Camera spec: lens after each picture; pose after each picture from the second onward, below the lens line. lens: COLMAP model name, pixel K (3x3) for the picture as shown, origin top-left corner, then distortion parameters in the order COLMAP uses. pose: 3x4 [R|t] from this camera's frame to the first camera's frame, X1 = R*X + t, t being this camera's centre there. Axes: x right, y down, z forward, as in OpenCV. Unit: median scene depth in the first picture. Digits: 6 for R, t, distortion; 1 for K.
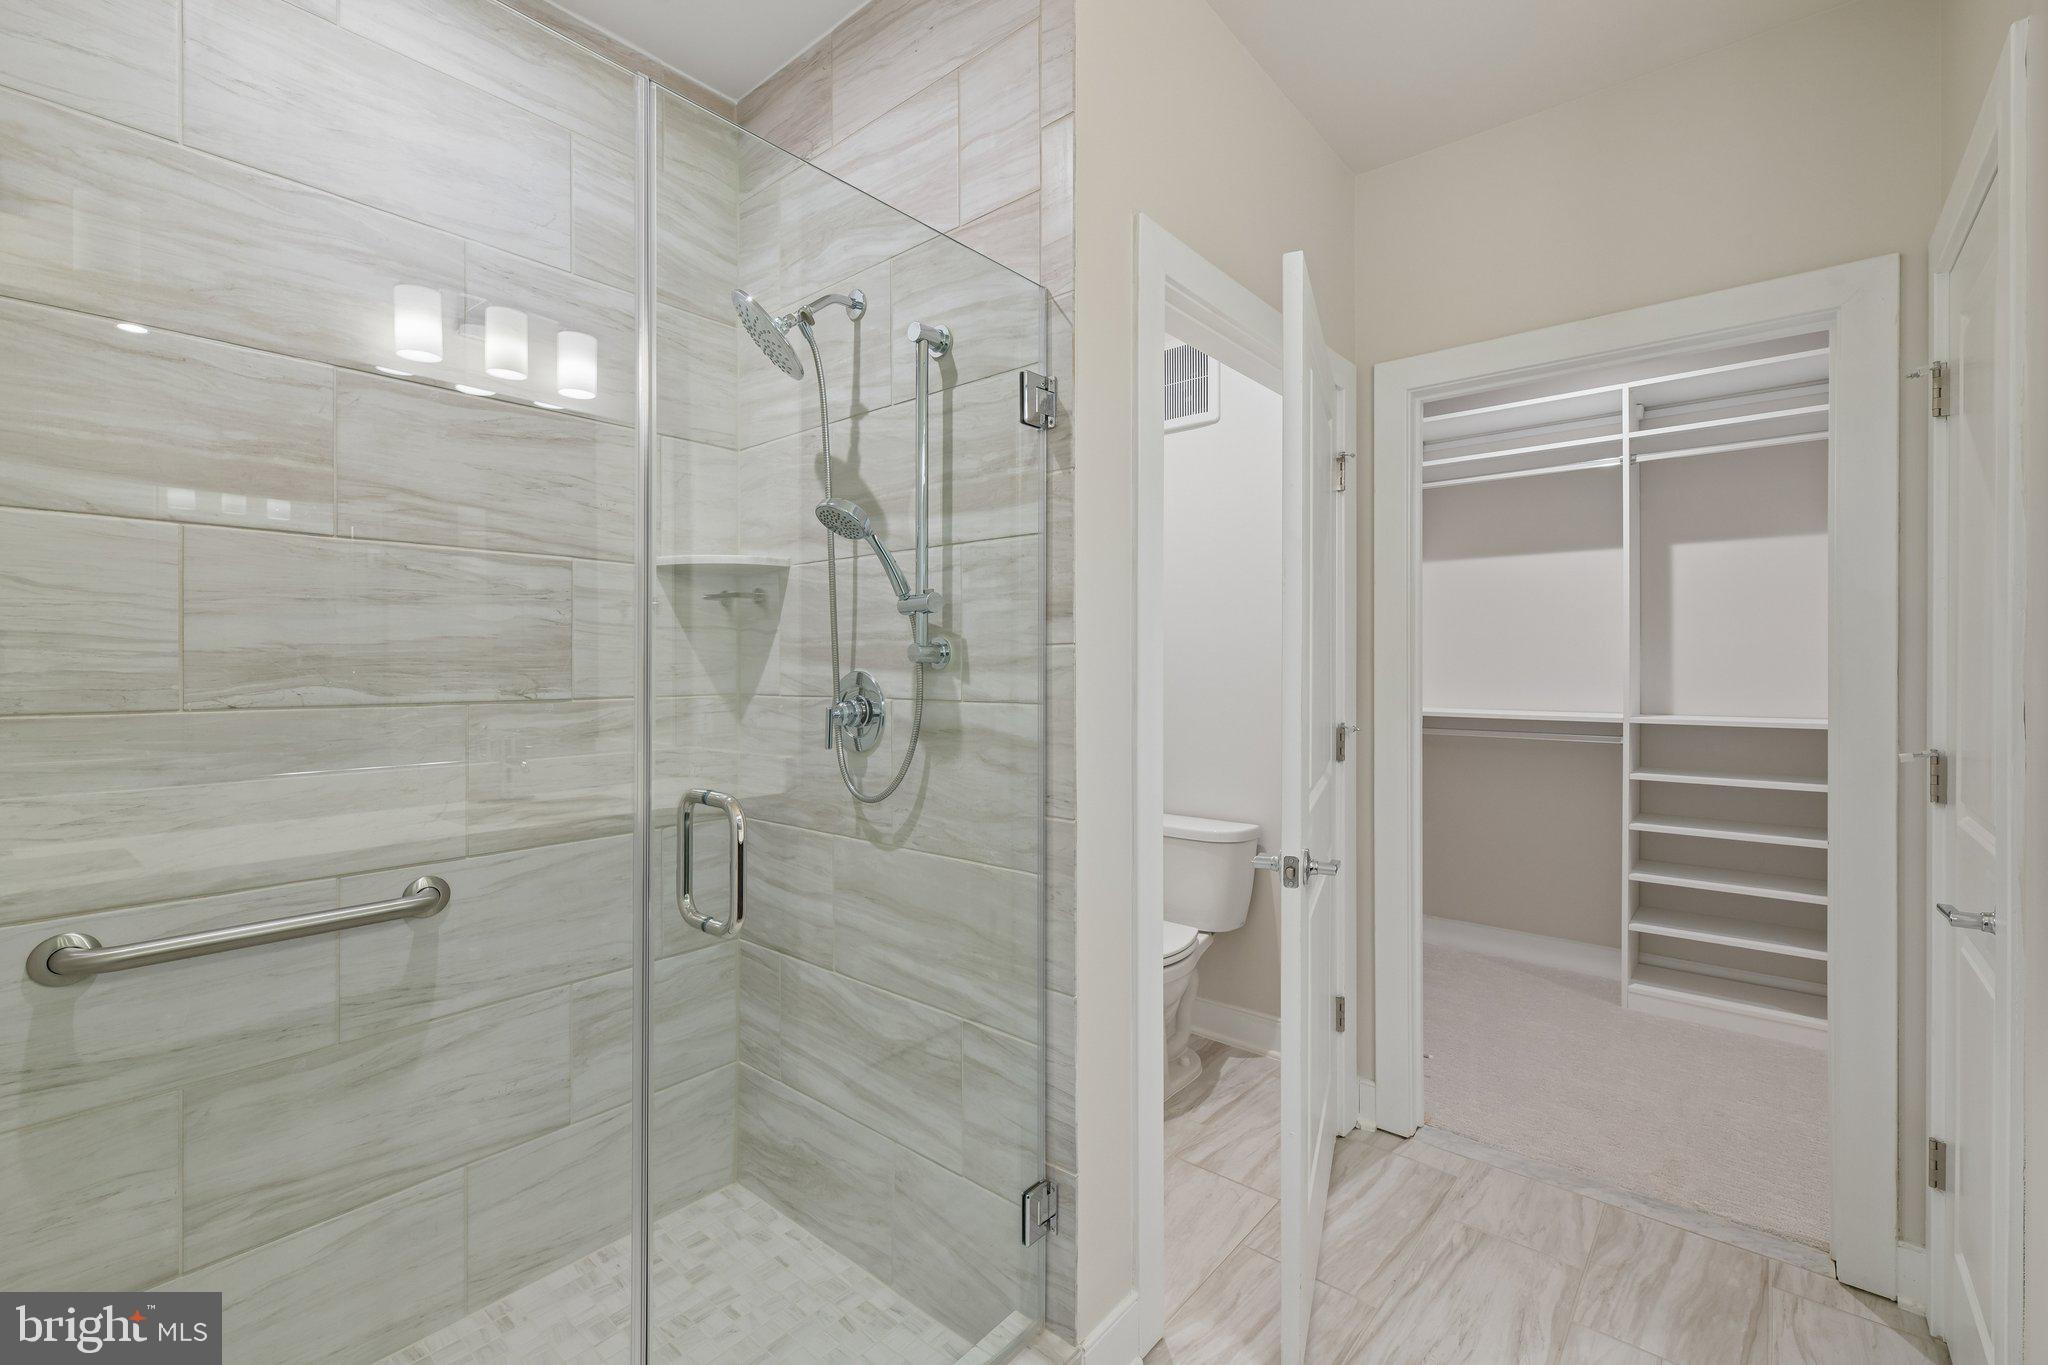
lens RADIAL K [[875.2, 0, 1012.7], [0, 875.2, 667.6], [0, 0, 1]] dist [0.000749, 0.000295]
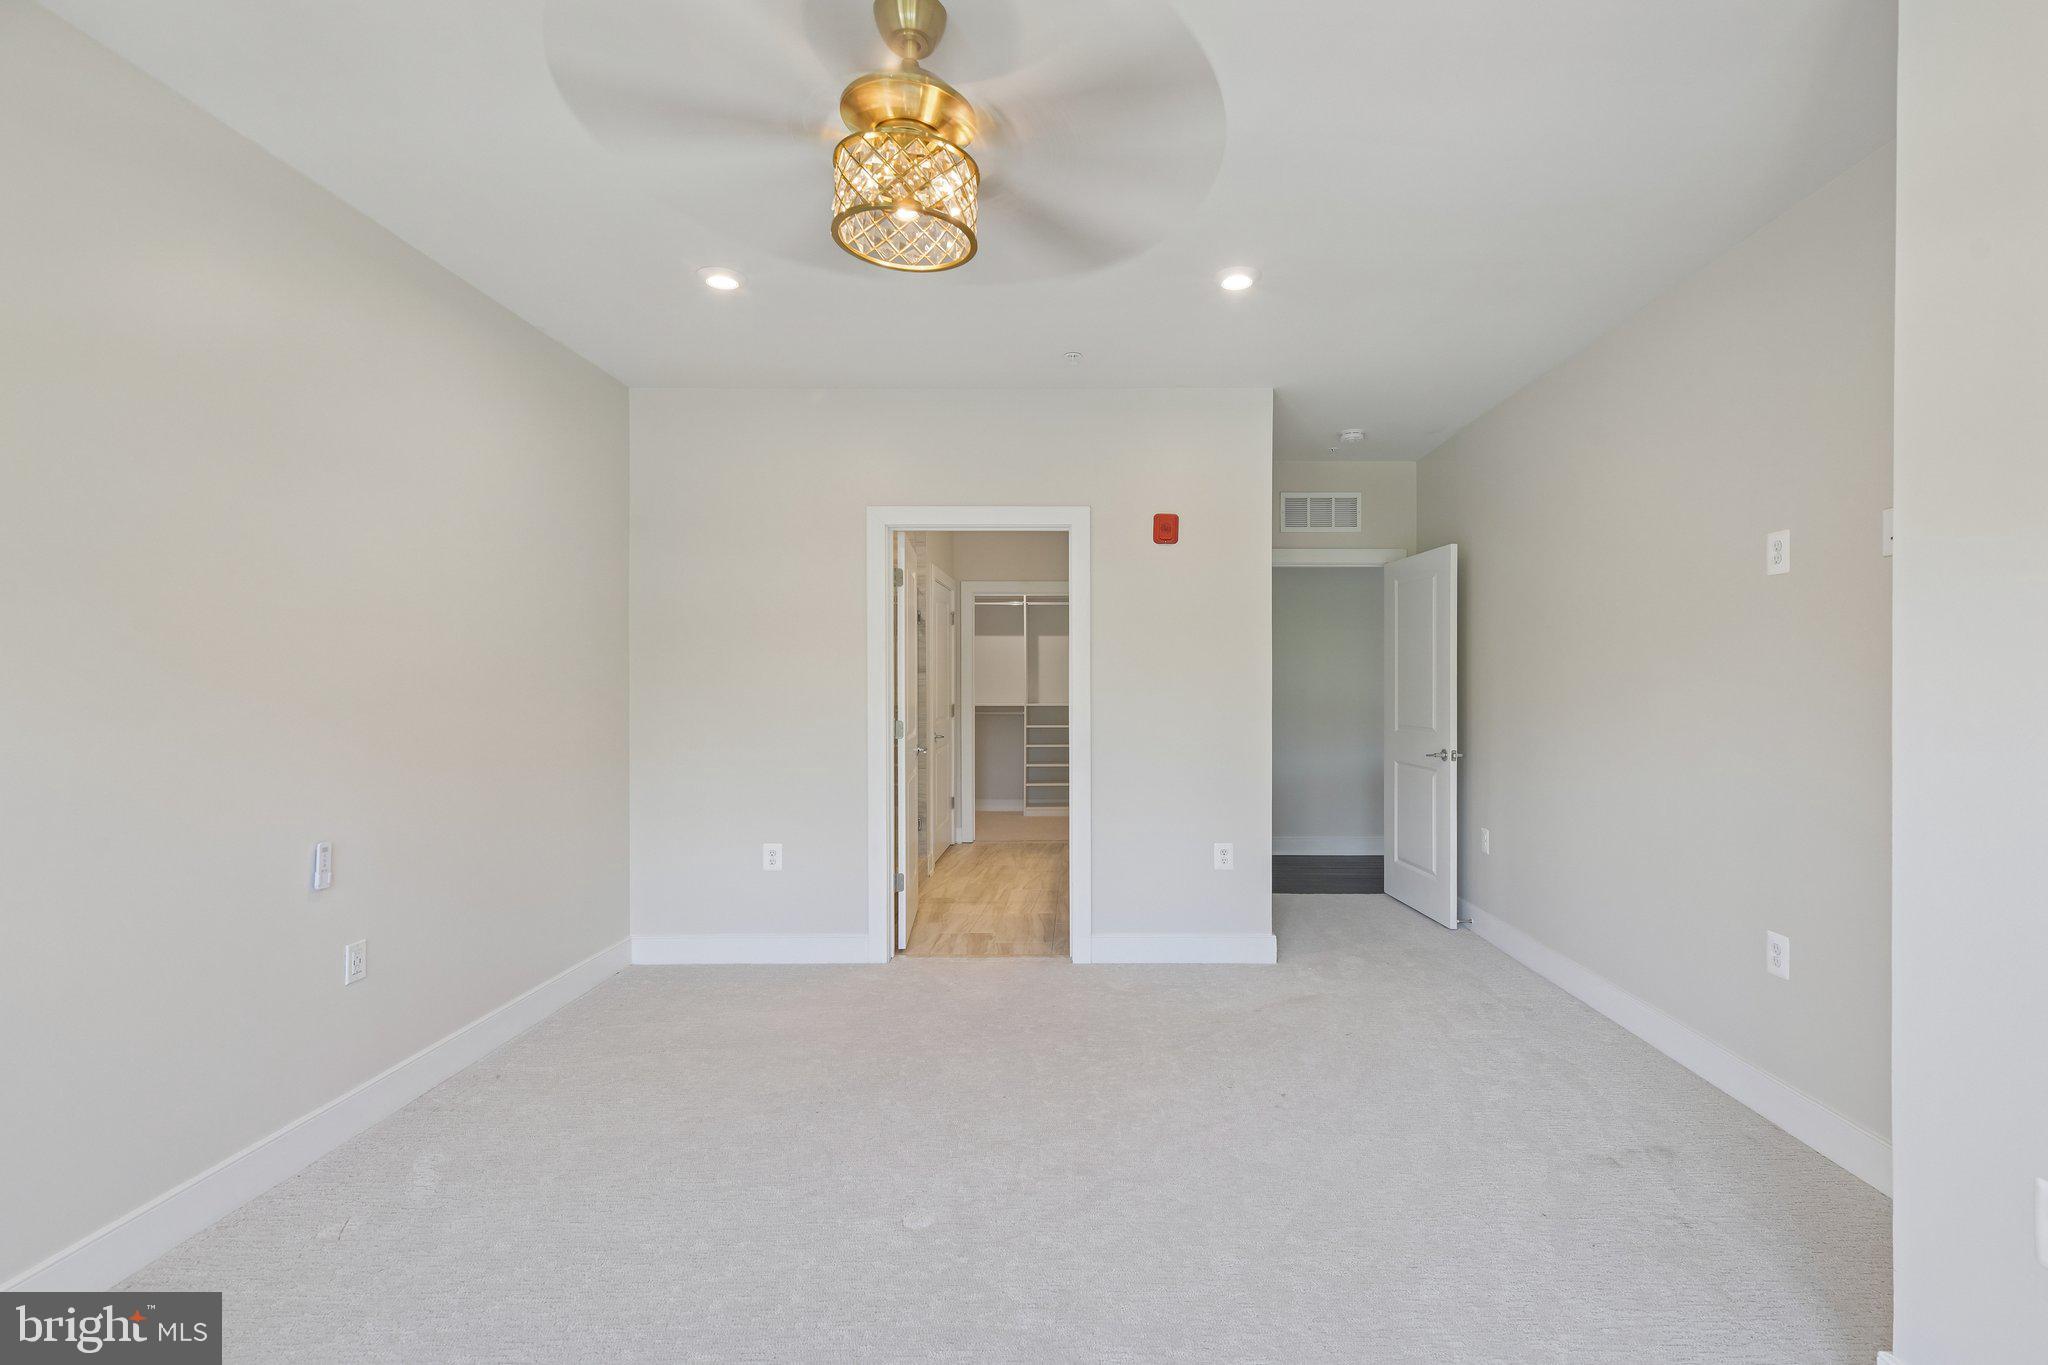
lens RADIAL K [[816.9, 0, 1025.9], [0, 816.9, 683.6], [0, 0, 1]] dist [0.015616, -0.002741]
pose [[0.794222, 0.002838, 0.607621, -1.054853], [-0.003759, 0.999993, 0.000243, -0.003967], [-0.607616, -0.002477, 0.794227, -1.266420]]
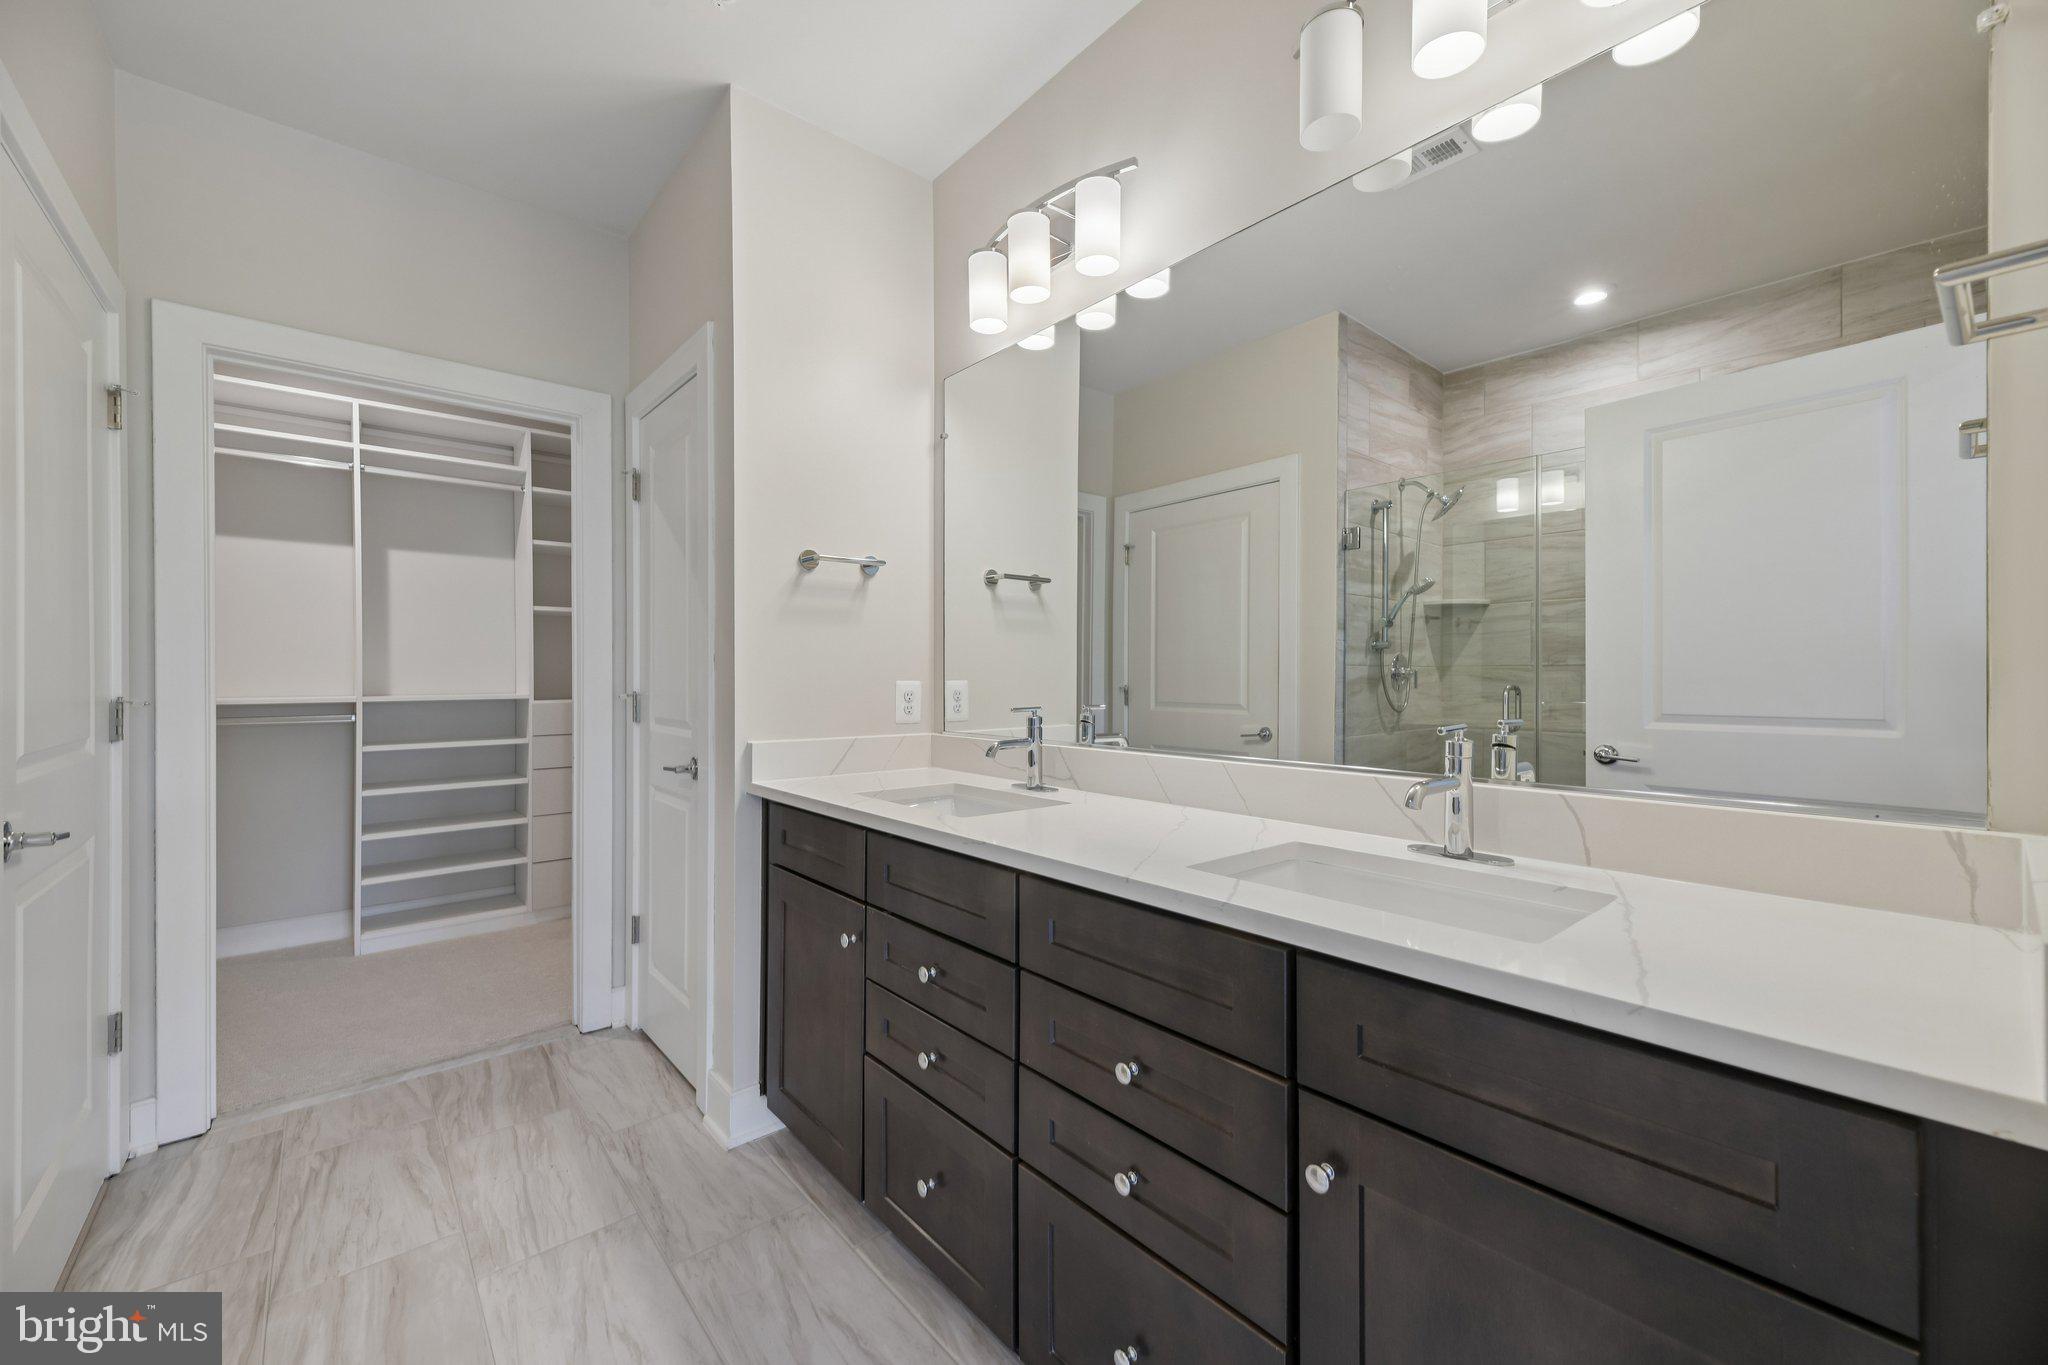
lens RADIAL K [[816.9, 0, 1032.3], [0, 816.9, 676.1], [0, 0, 1]] dist [0.015616, -0.002741]
pose [[0.159210, 0.000548, 0.987245, -0.285401], [0.000334, 1.000000, -0.000609, 0.042481], [-0.987245, 0.000426, 0.159210, -0.025601]]
